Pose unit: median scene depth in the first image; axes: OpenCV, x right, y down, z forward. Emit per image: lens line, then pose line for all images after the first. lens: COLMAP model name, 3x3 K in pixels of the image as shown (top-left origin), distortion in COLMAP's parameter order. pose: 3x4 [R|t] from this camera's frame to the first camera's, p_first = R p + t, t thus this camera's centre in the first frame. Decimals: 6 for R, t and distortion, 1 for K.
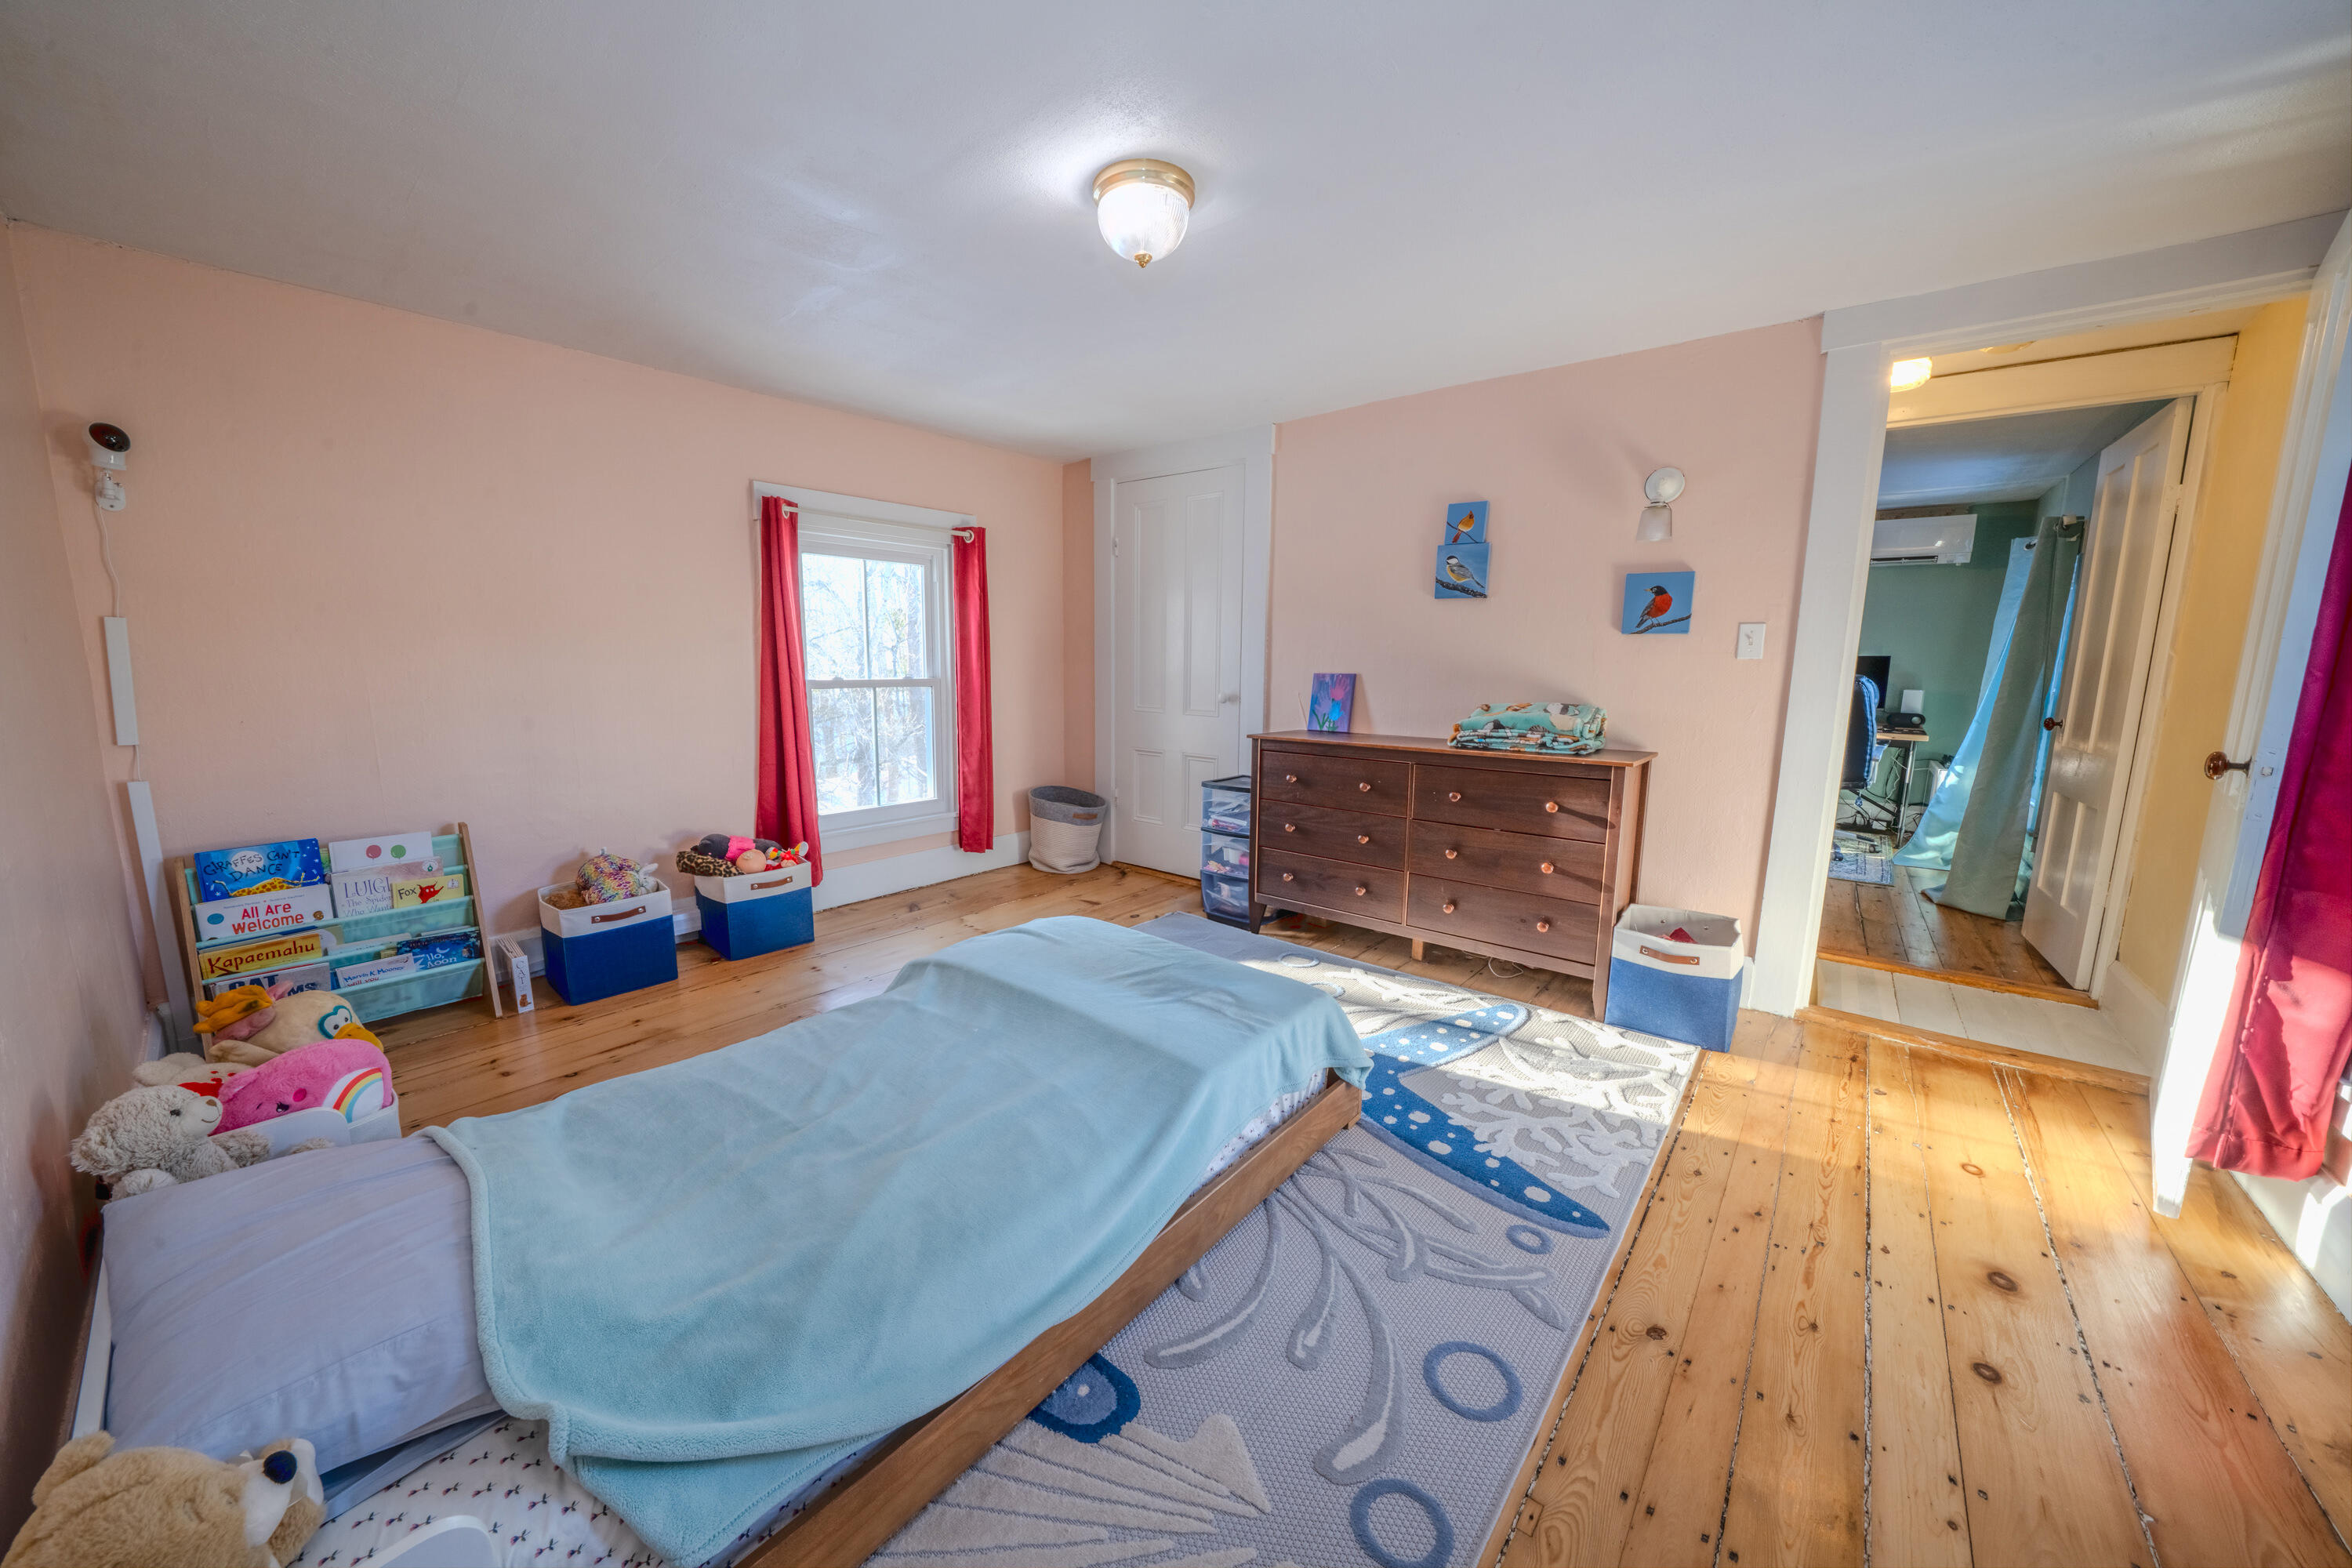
lens RADIAL K [[827.0, 0, 1176.0], [0, 827.0, 784.0], [0, 0, 1]] dist [-0.001239, -0.000068]
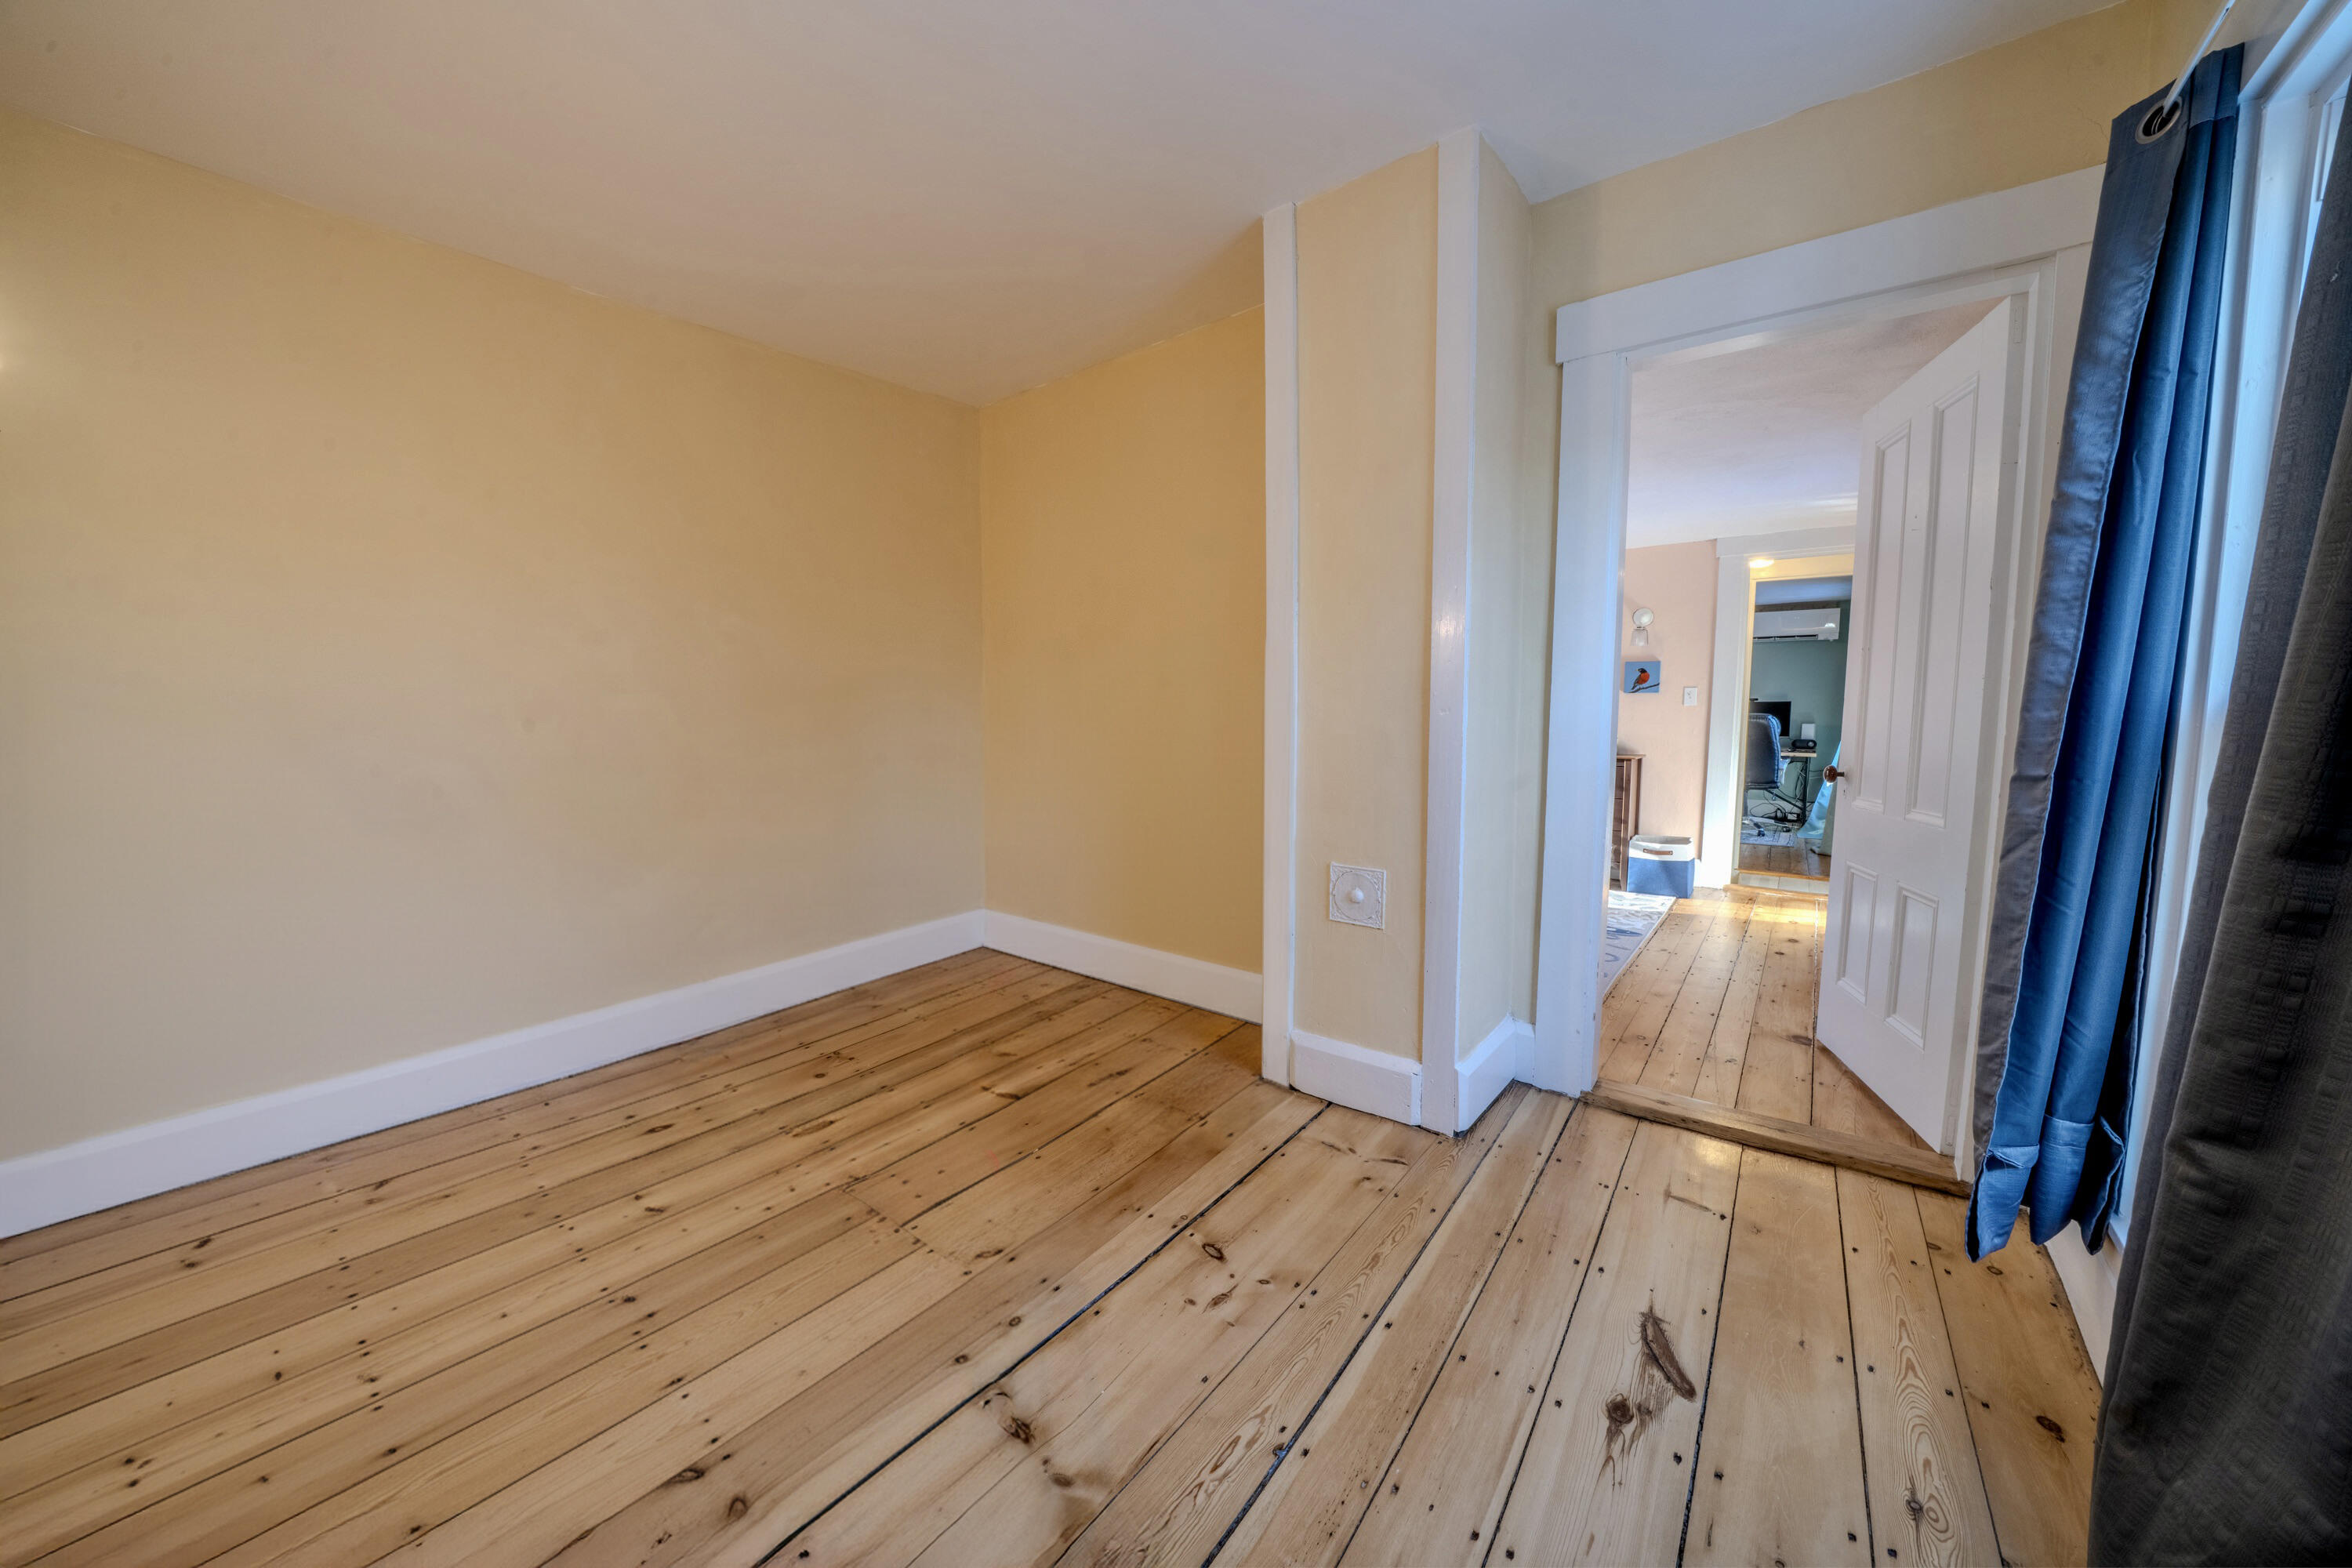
lens RADIAL K [[800.9, 0, 1176.0], [0, 800.9, 784.0], [0, 0, 1]] dist [0.000775, 0.000132]
pose [[0.999774, -0.014068, 0.015936, -0.535701], [0.014967, 0.998219, -0.057754, 0.120613], [-0.015095, 0.057980, 0.998204, -0.830895]]
